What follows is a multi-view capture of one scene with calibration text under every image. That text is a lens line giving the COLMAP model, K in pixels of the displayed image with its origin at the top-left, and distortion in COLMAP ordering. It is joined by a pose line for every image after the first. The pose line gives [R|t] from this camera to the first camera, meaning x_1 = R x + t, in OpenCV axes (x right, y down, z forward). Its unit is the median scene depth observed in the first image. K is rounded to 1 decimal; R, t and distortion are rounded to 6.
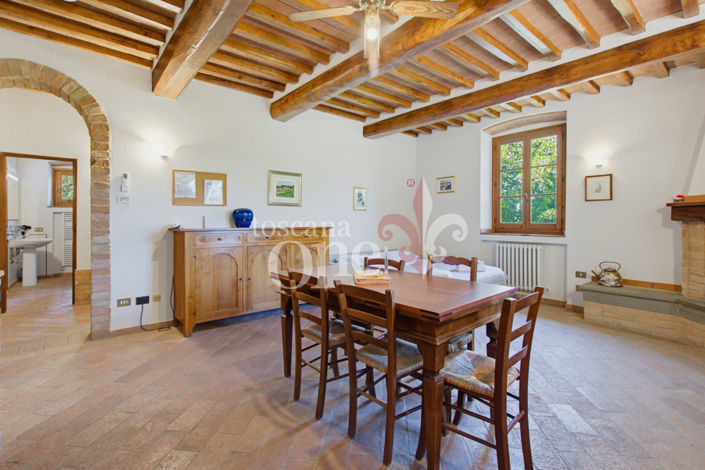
lens RADIAL K [[327.8, 0, 350.1], [0, 327.8, 219.3], [0, 0, 1]] dist [0.036130, 0.000106]
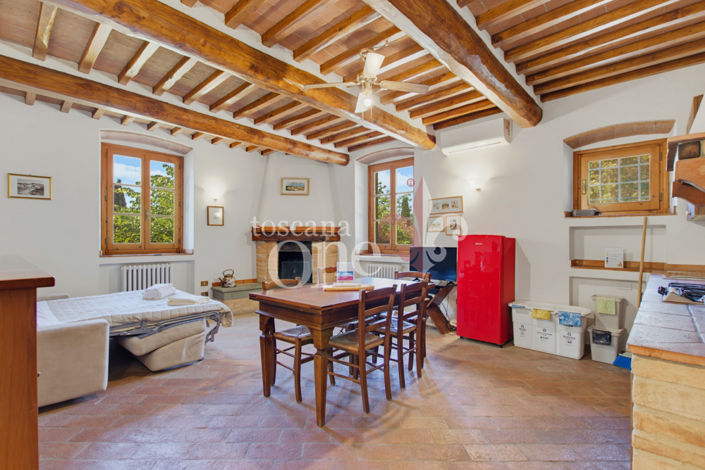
lens RADIAL K [[326.7, 0, 352.5], [0, 326.7, 235.0], [0, 0, 1]] dist [0.000091, 0.000147]
pose [[-0.127769, 0.020740, 0.991587, -1.491473], [0.003885, 0.999784, -0.020411, 0.026771], [-0.991796, 0.001244, -0.127822, 1.508091]]
